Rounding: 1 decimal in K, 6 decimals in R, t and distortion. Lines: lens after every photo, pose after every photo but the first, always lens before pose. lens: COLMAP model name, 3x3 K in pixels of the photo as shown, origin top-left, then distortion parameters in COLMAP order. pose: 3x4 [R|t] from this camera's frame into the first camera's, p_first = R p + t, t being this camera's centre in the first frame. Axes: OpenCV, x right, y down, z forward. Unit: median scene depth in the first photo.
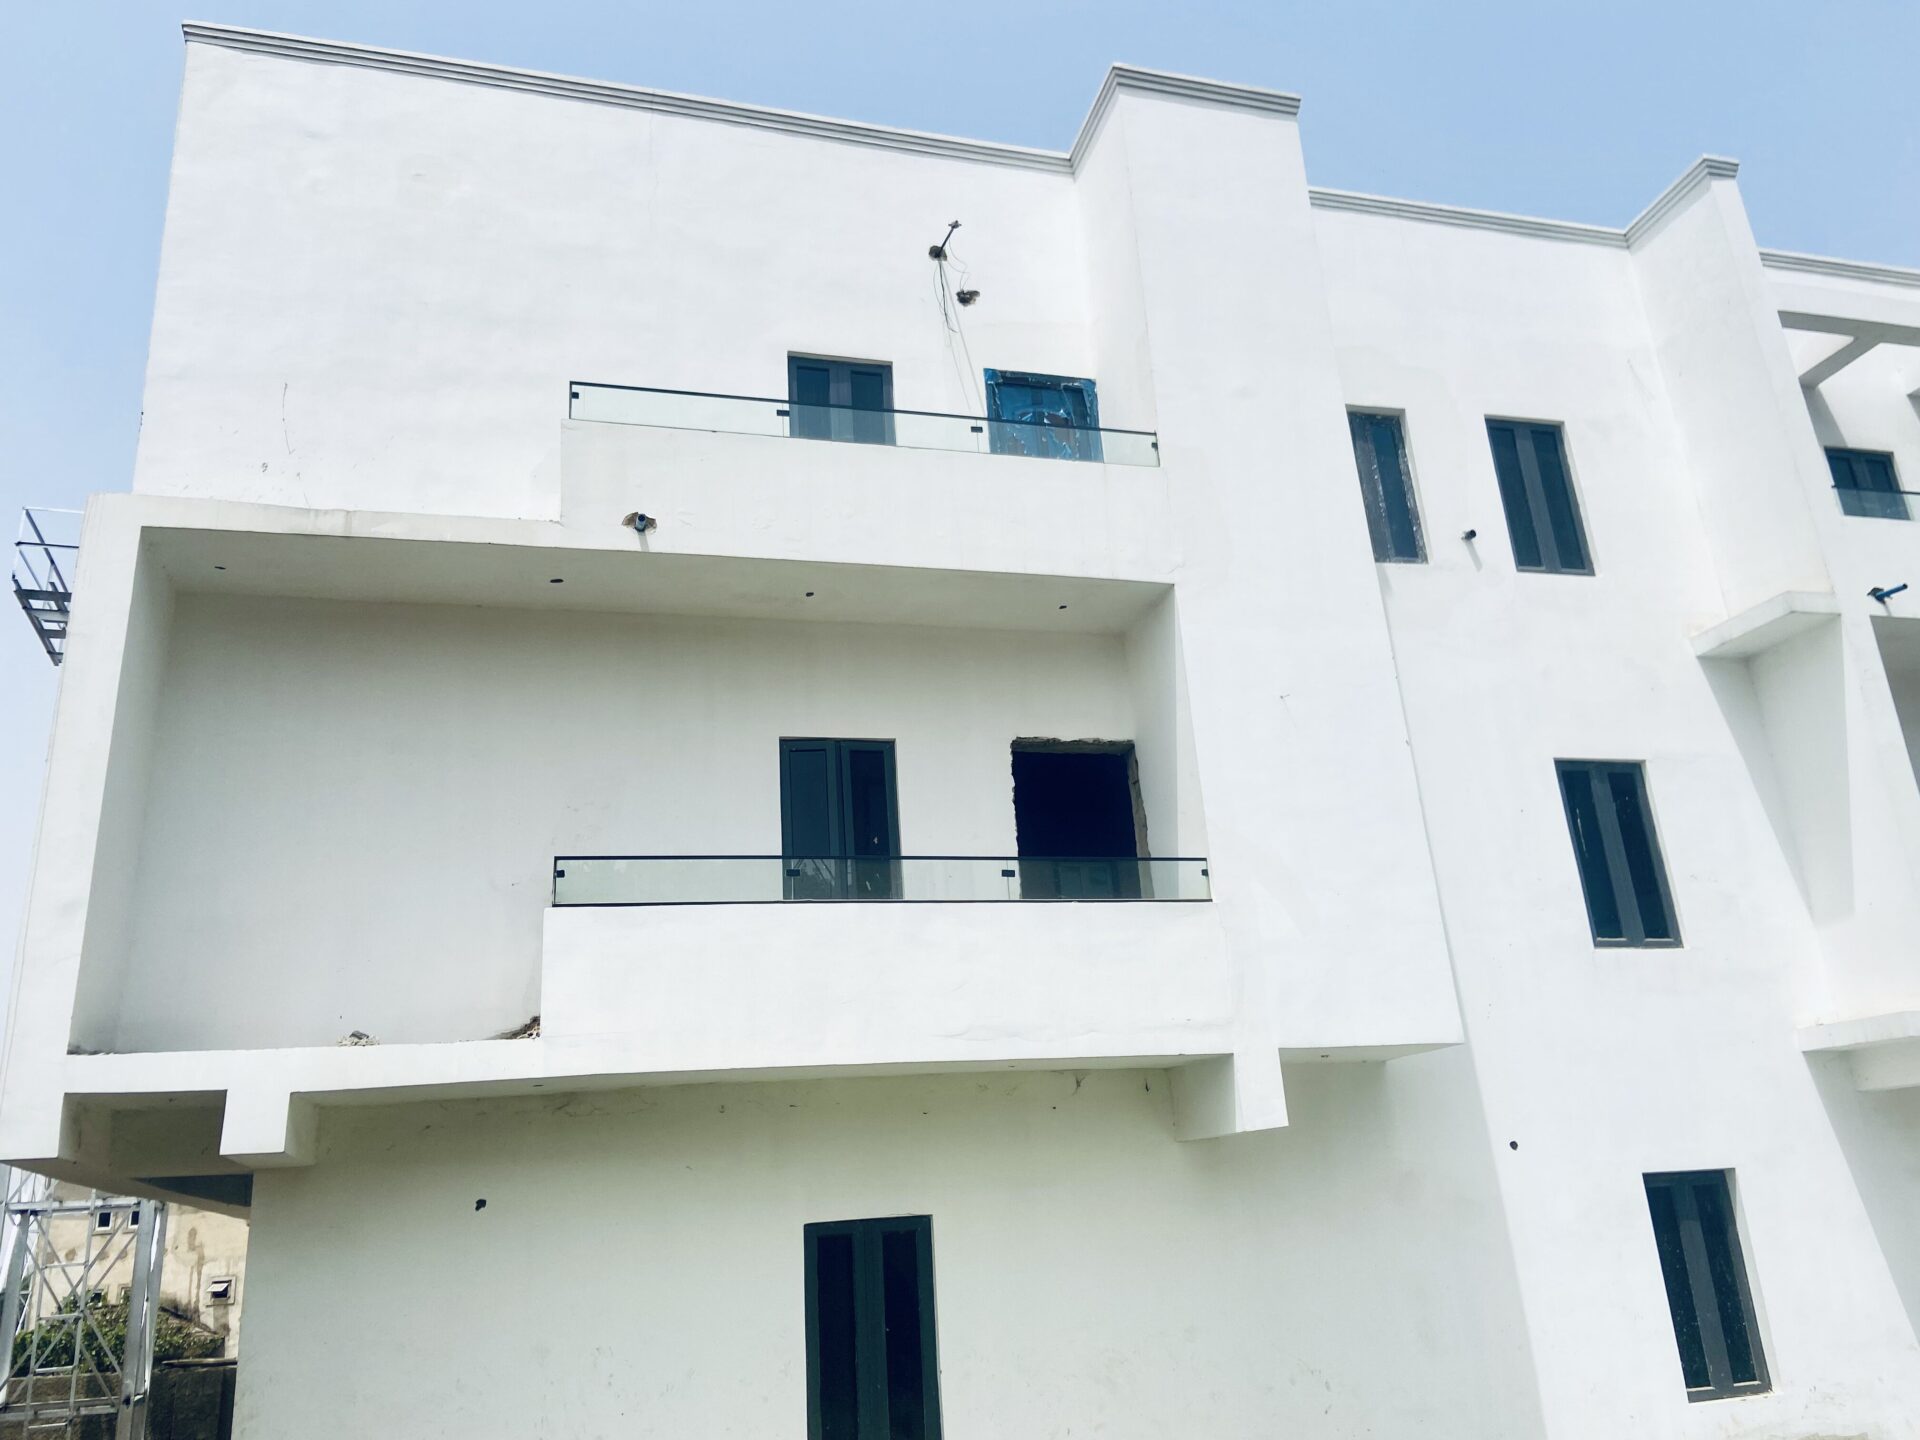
lens RADIAL K [[1447.9, 0, 958.4], [0, 1447.9, 708.6], [0, 0, 1]] dist [0.123410, -0.154480]
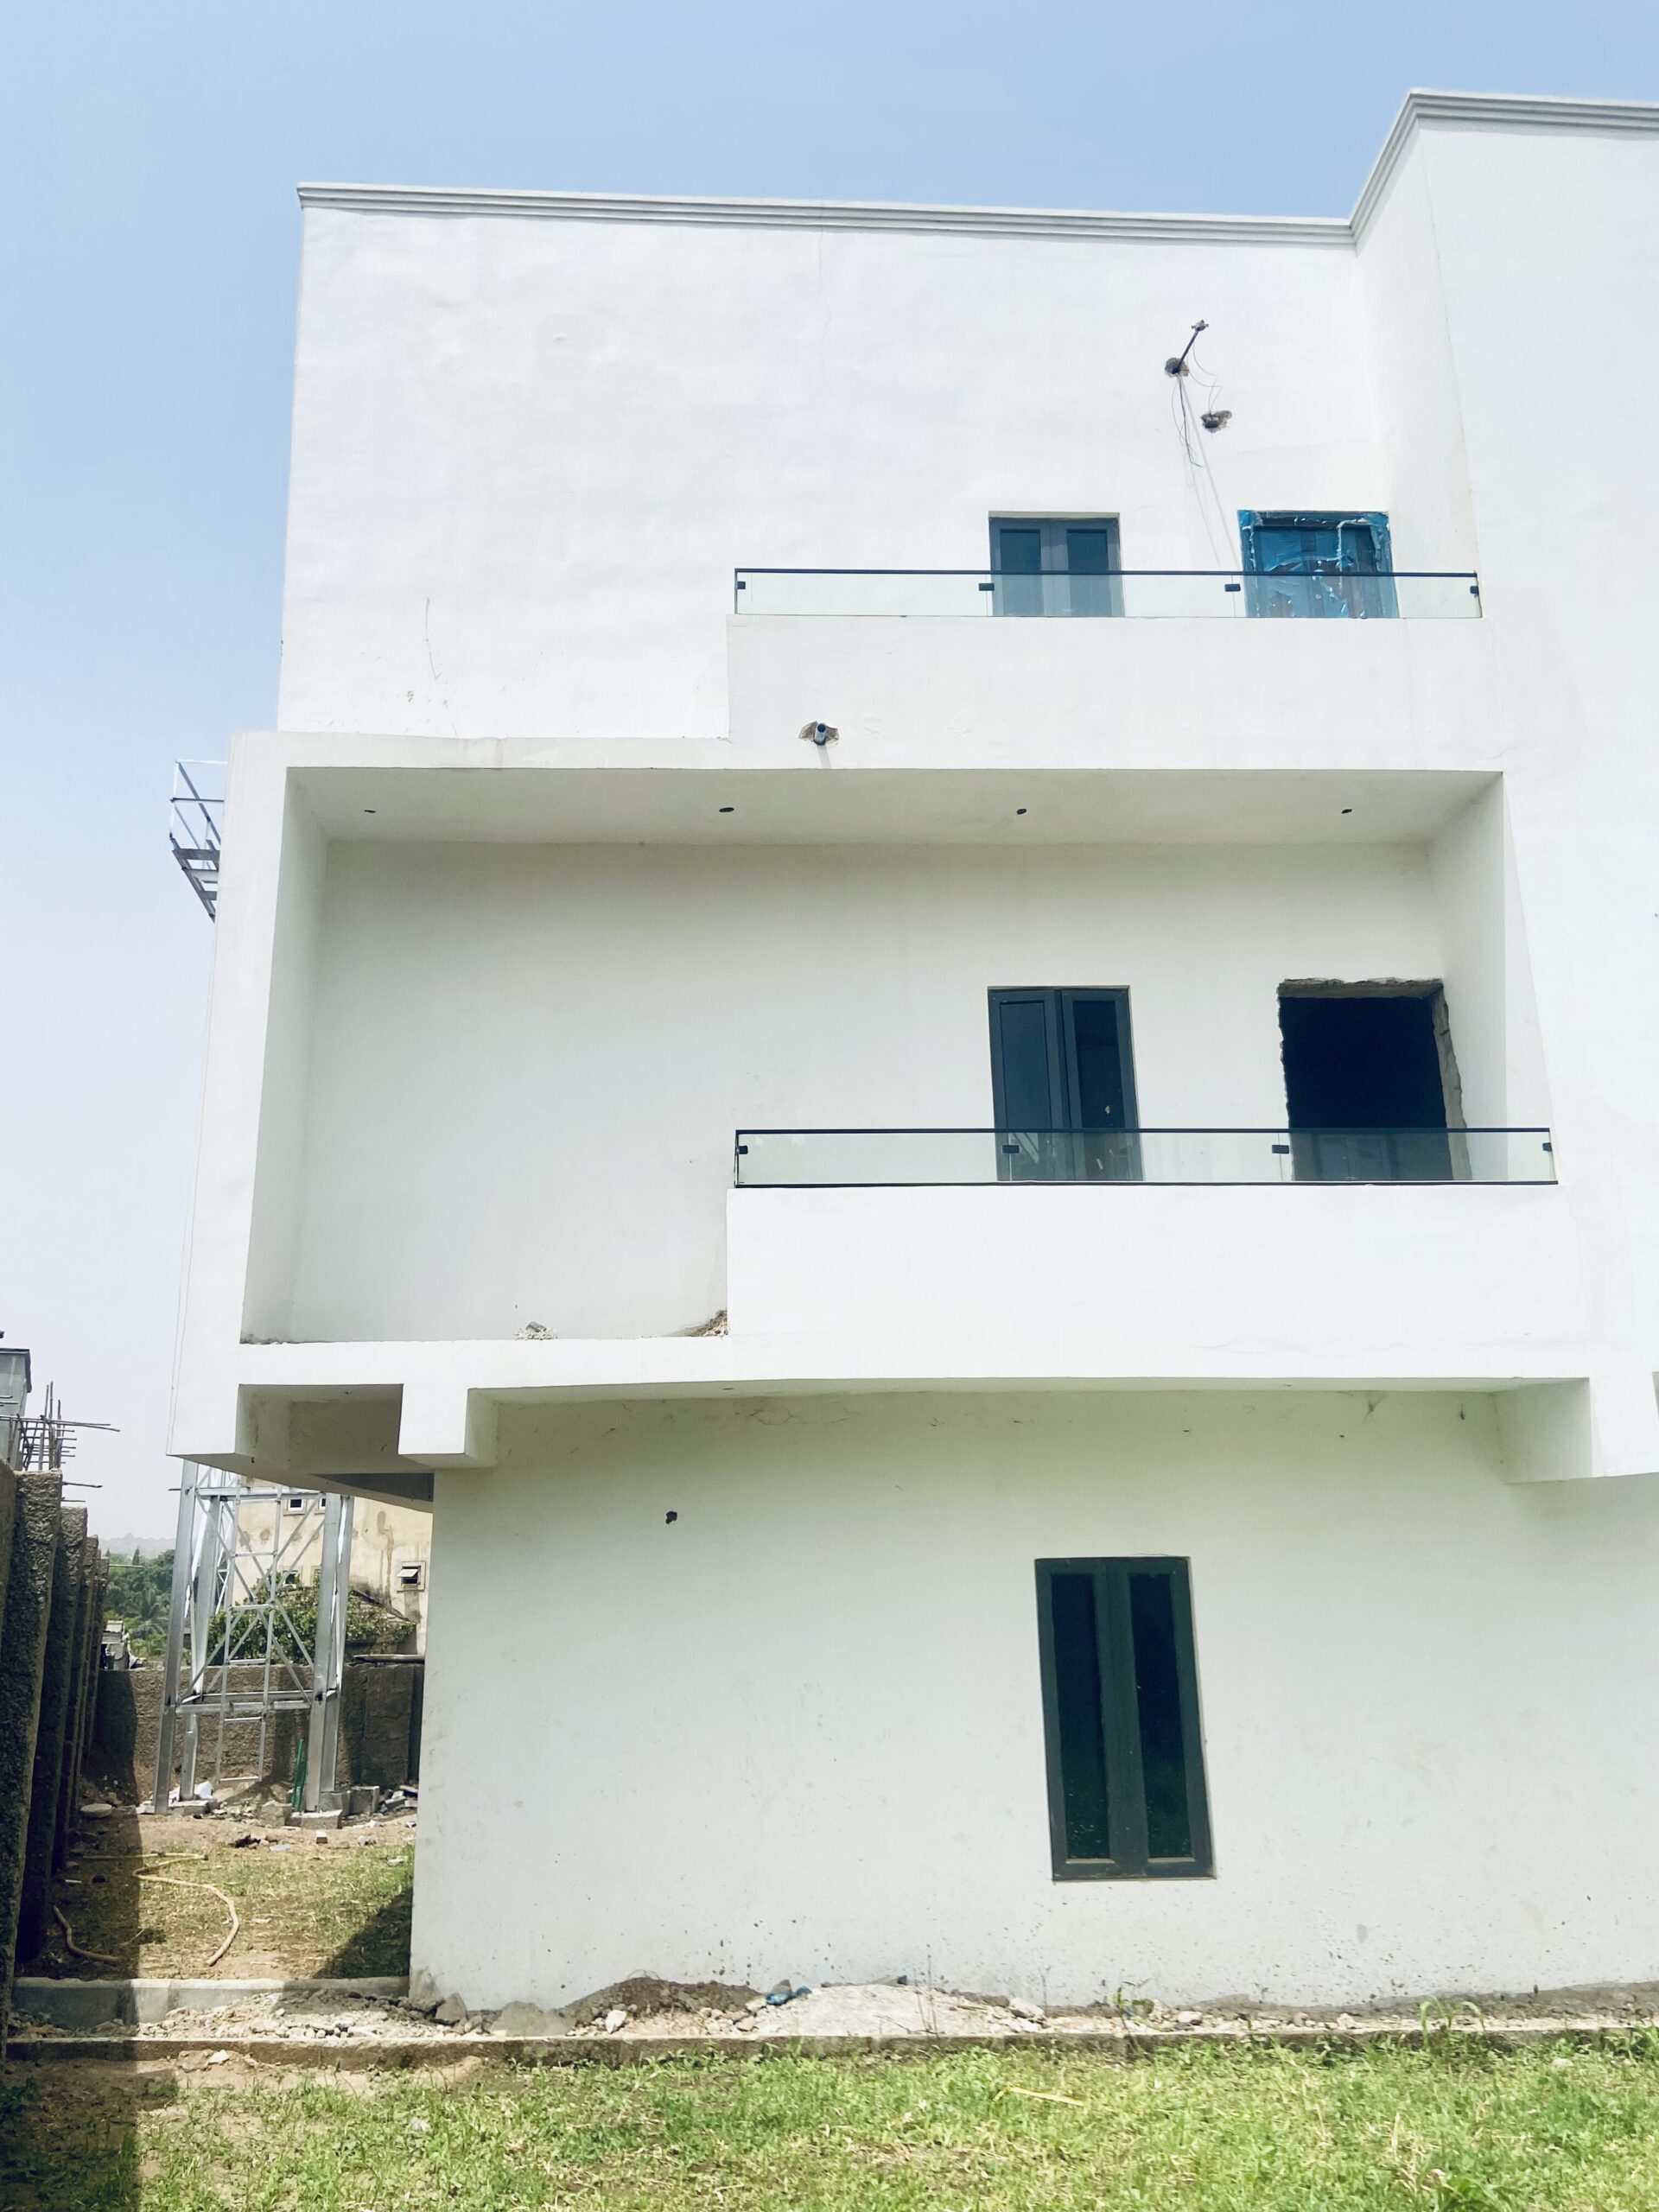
lens RADIAL K [[1663.9, 0, 818.4], [0, 1663.9, 1081.1], [0, 0, 1]] dist [0.116525, -0.139826]
pose [[0.977694, -0.012071, -0.209686, -0.017782], [0.027495, 0.997112, 0.070798, 0.003229], [0.208226, -0.074984, 0.975202, 0.042454]]
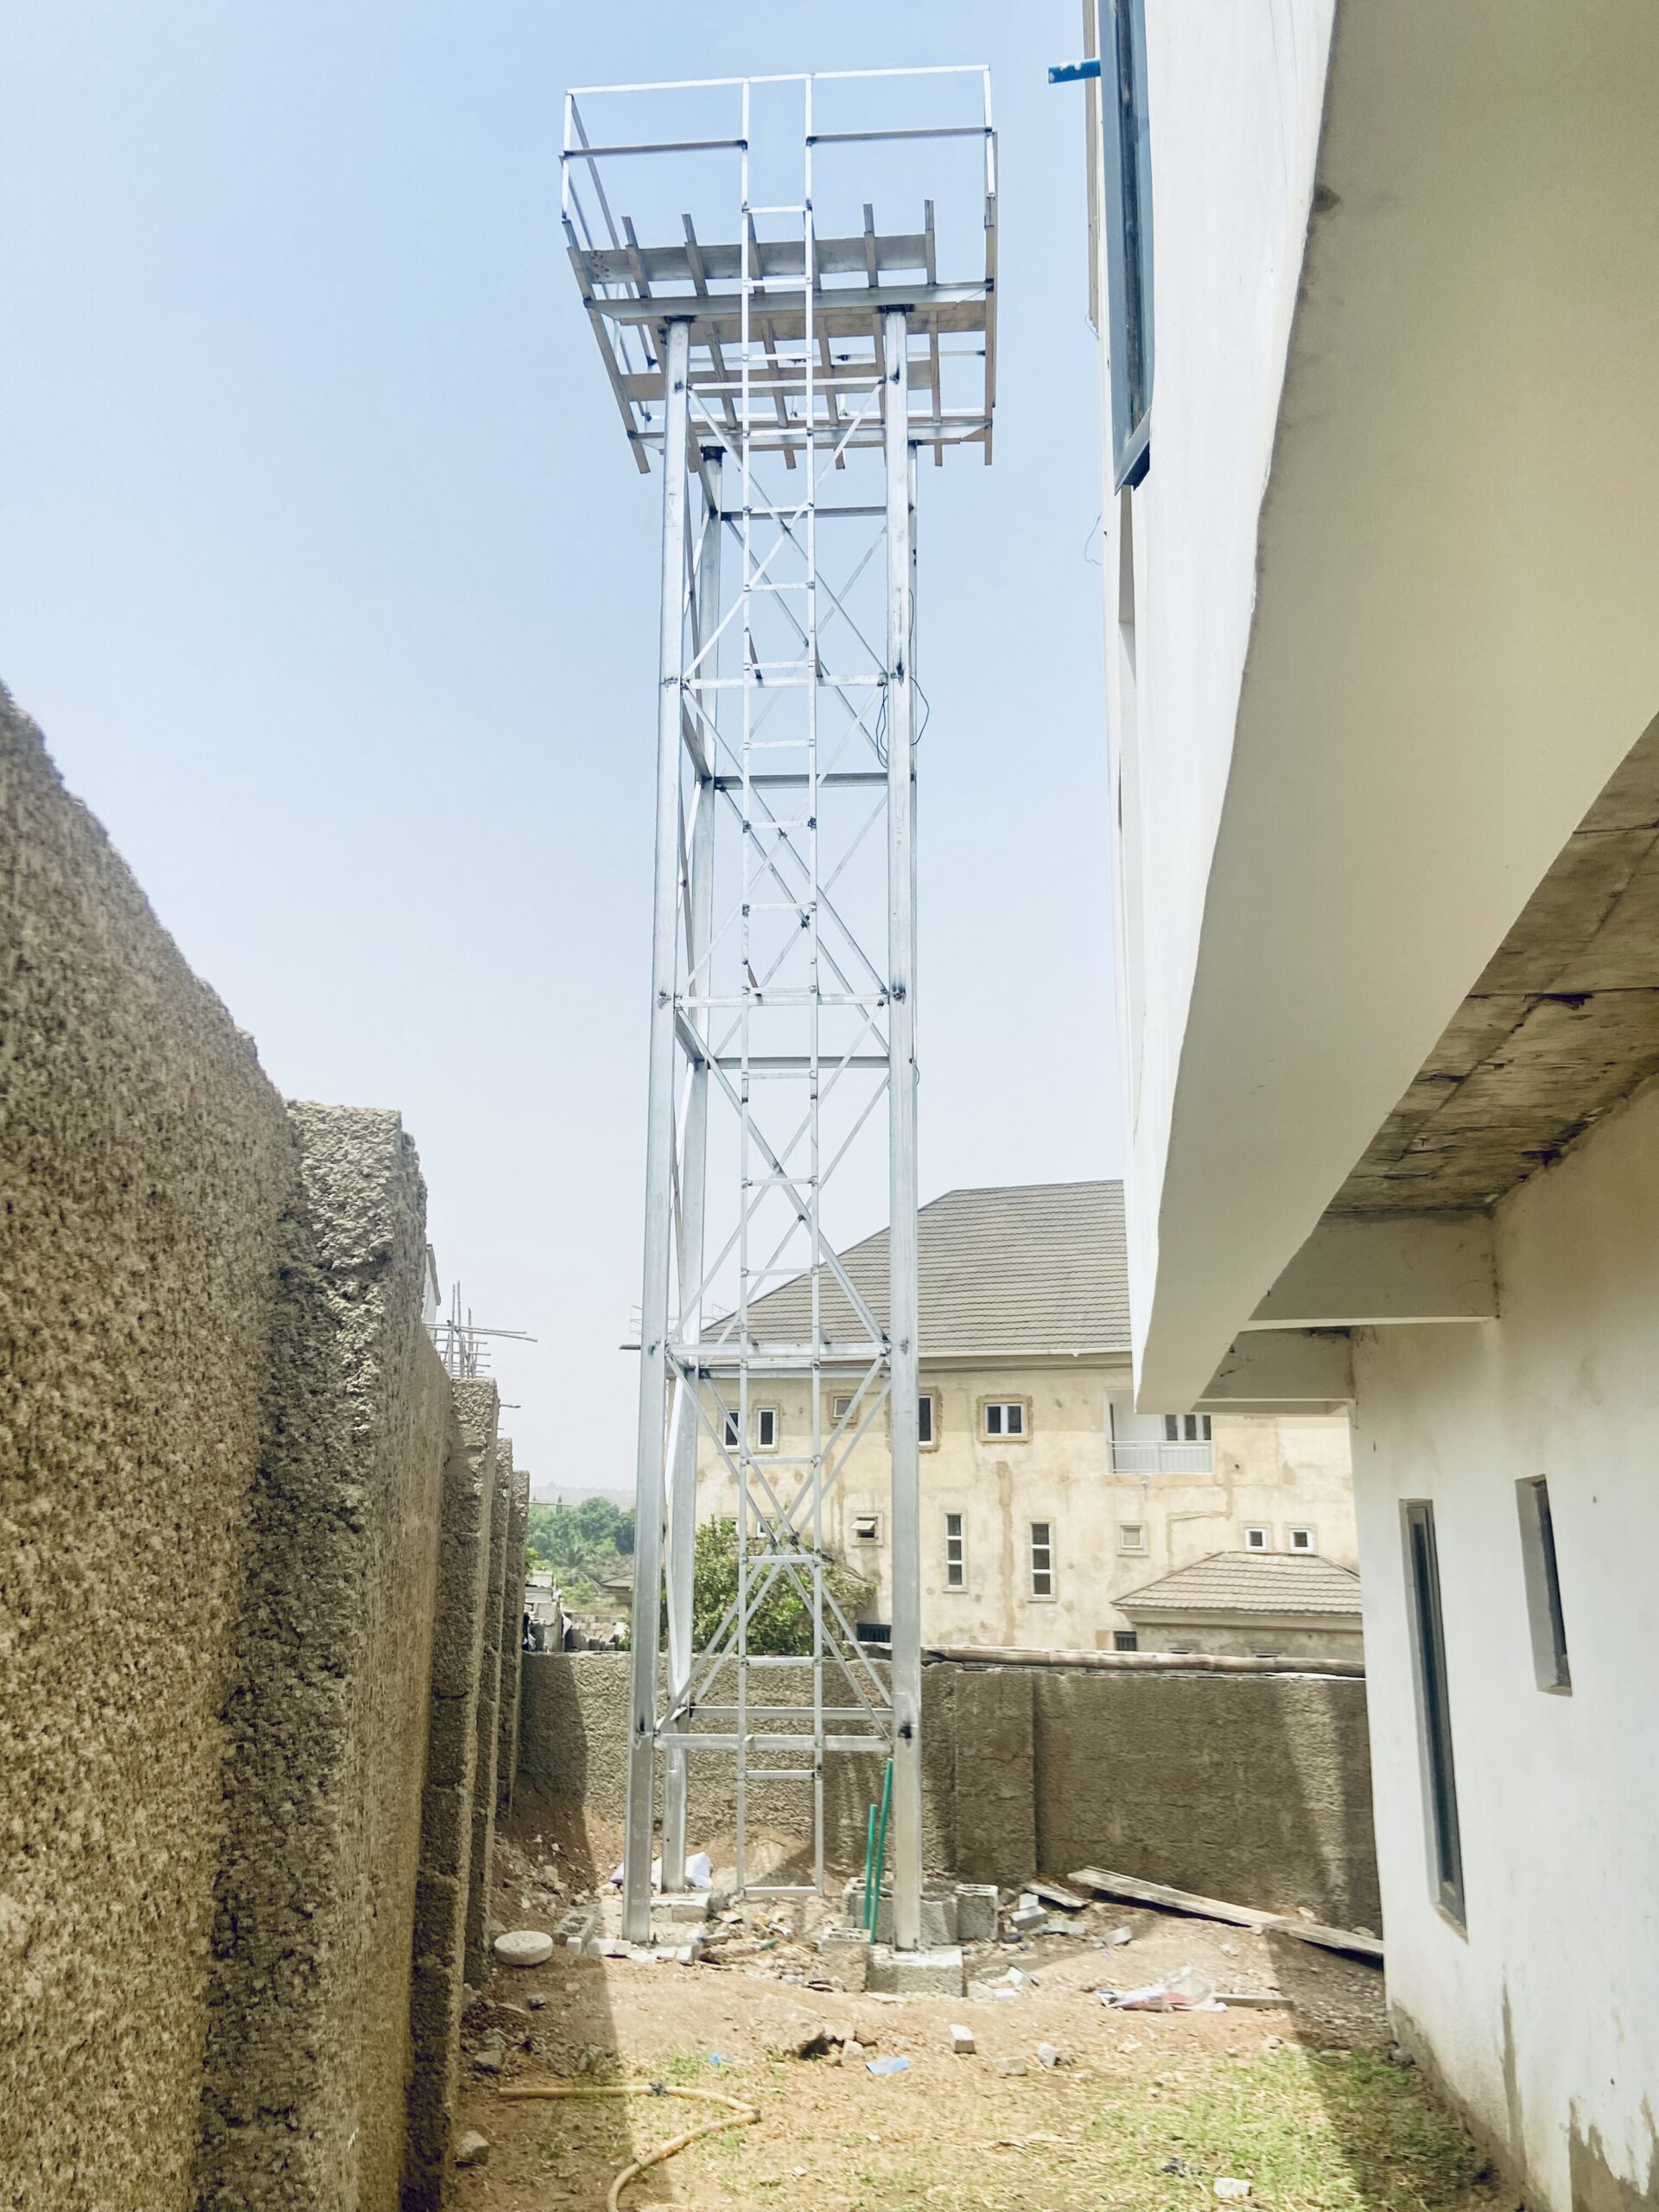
lens RADIAL K [[1766.5, 0, 832.2], [0, 1766.5, 1088.3], [0, 0, 1]] dist [0.121262, -0.158948]
pose [[0.907555, -0.032670, -0.418660, -0.463551], [0.080058, 0.992145, 0.096124, 0.271147], [0.412231, -0.120755, 0.903041, 0.667636]]
